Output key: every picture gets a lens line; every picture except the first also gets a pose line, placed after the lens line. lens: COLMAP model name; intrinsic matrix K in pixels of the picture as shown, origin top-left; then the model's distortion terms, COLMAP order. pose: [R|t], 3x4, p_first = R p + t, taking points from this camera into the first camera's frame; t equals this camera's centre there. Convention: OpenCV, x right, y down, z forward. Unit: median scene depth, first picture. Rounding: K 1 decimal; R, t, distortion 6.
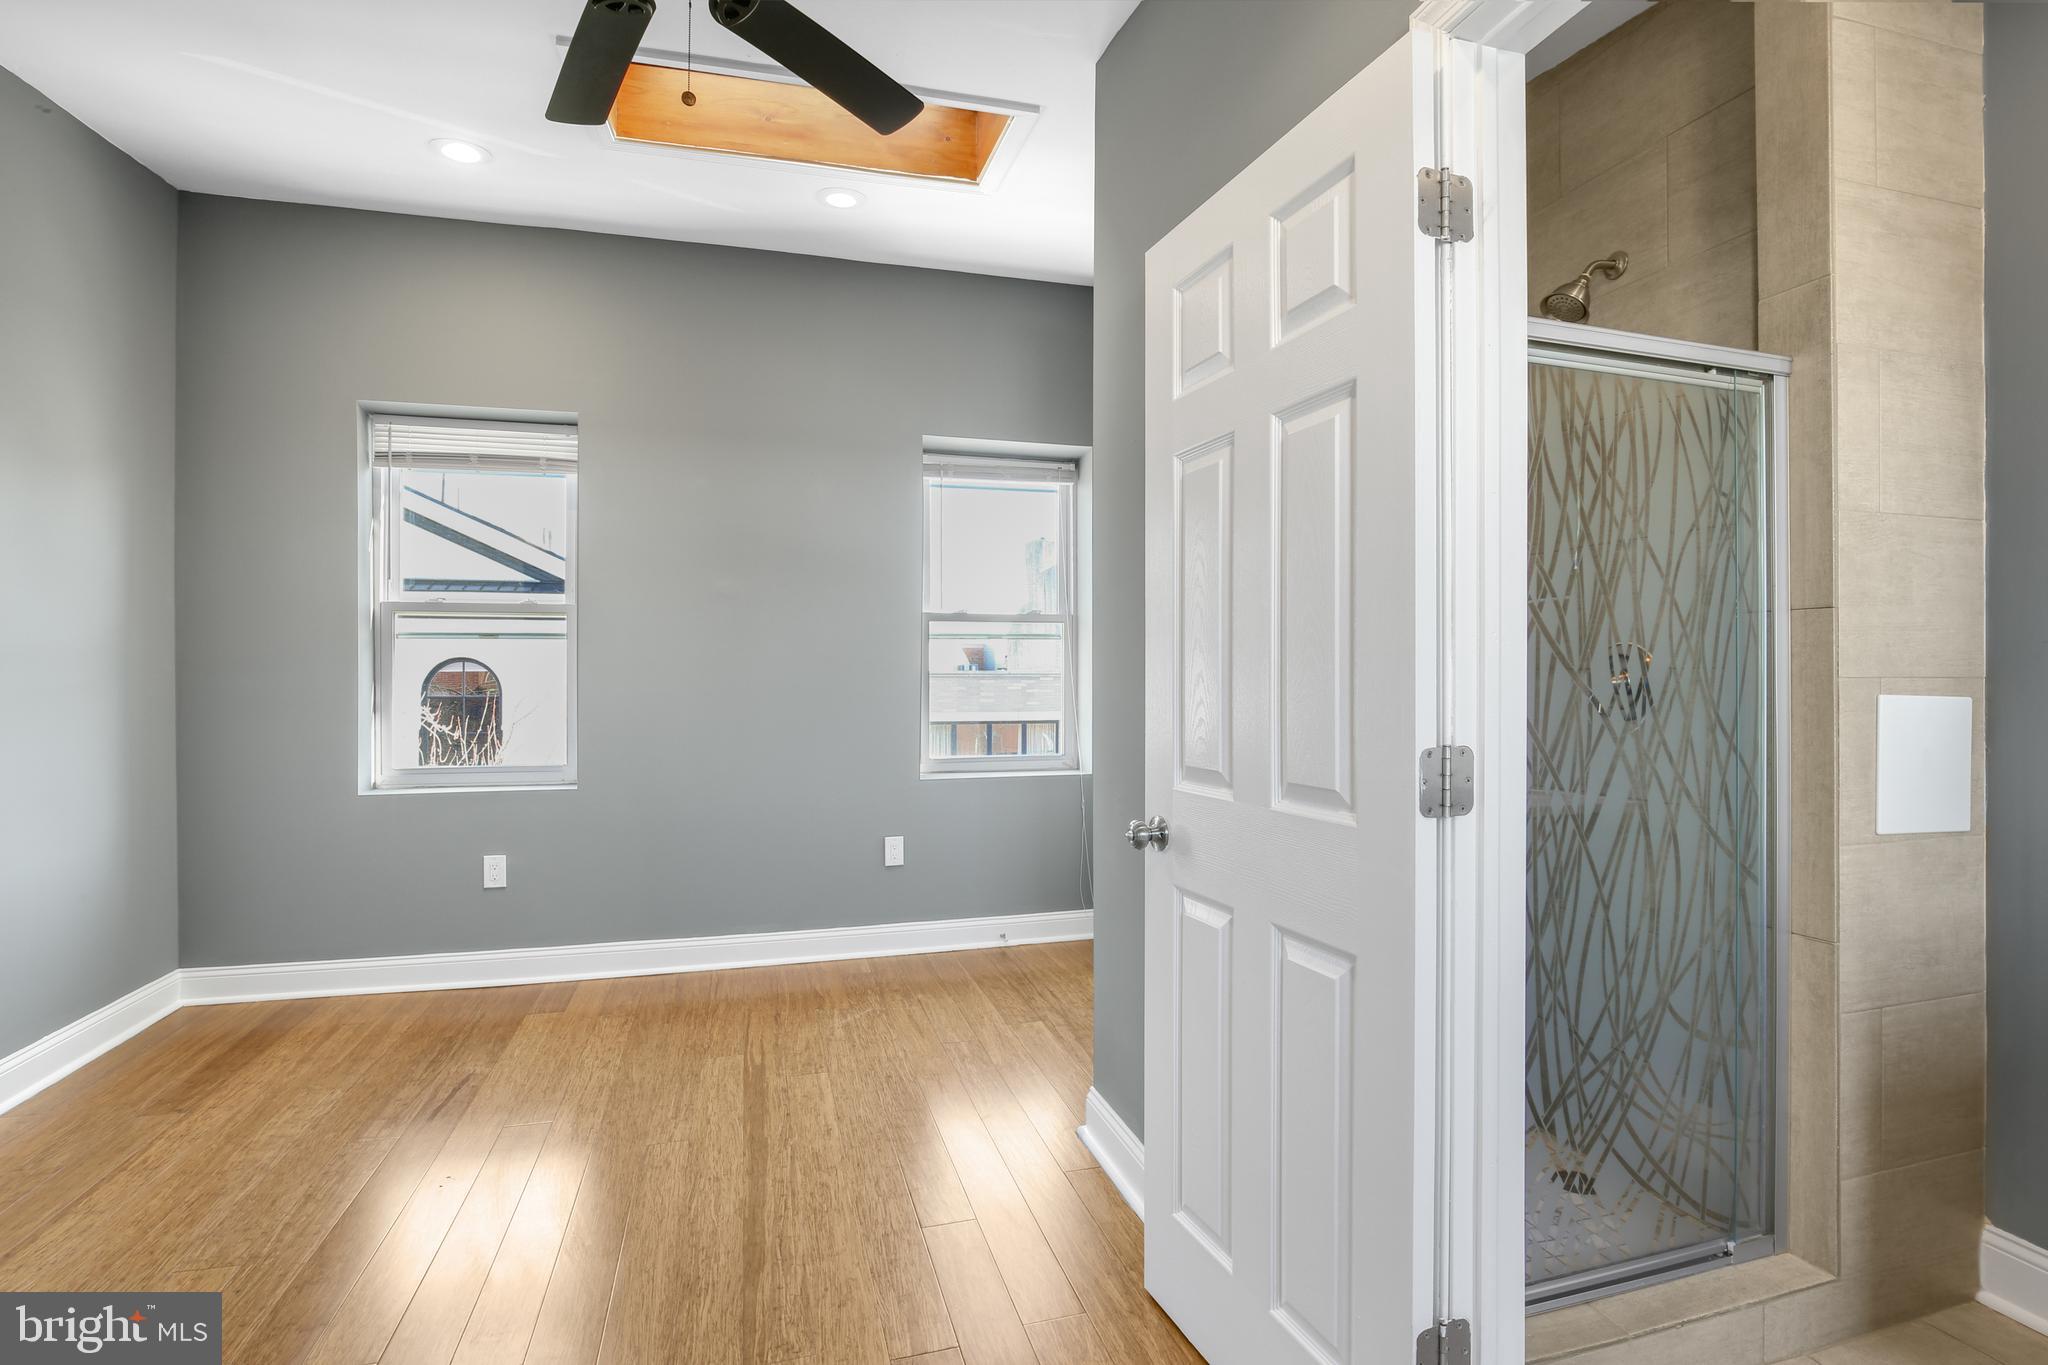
lens RADIAL K [[999.7, 0, 1017.2], [0, 999.7, 690.1], [0, 0, 1]] dist [-0.047182, 0.009076]
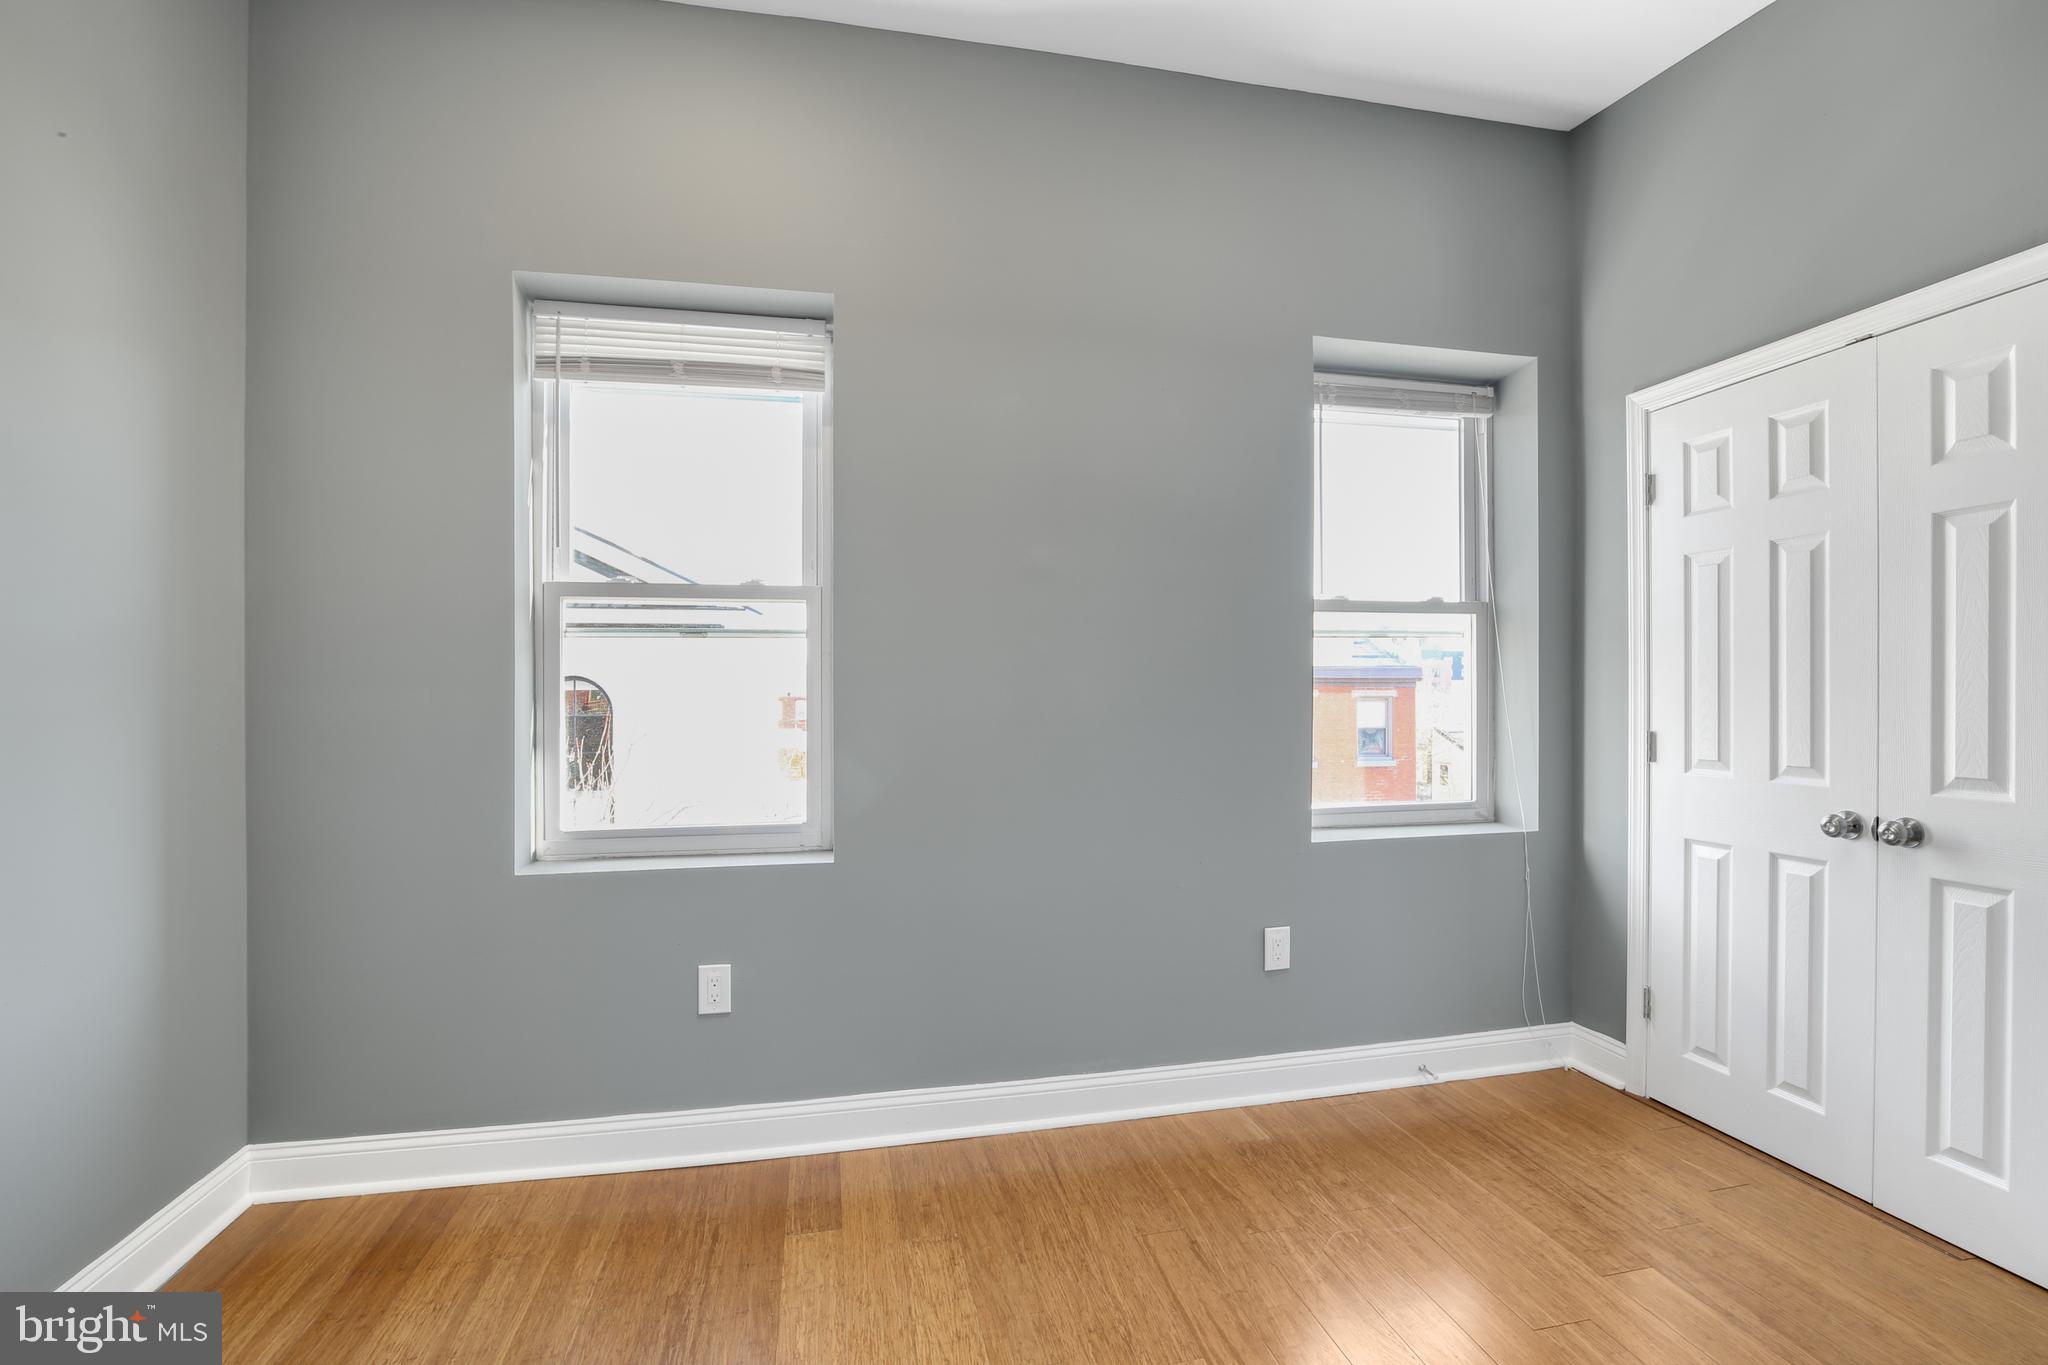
lens RADIAL K [[979.1, 0, 1018.9], [0, 979.1, 698.3], [0, 0, 1]] dist [-0.035530, 0.000480]
pose [[0.997717, -0.004405, -0.067394, -0.383434], [0.003793, 0.999950, -0.009205, -0.003972], [0.067431, 0.008928, 0.997684, 0.494576]]
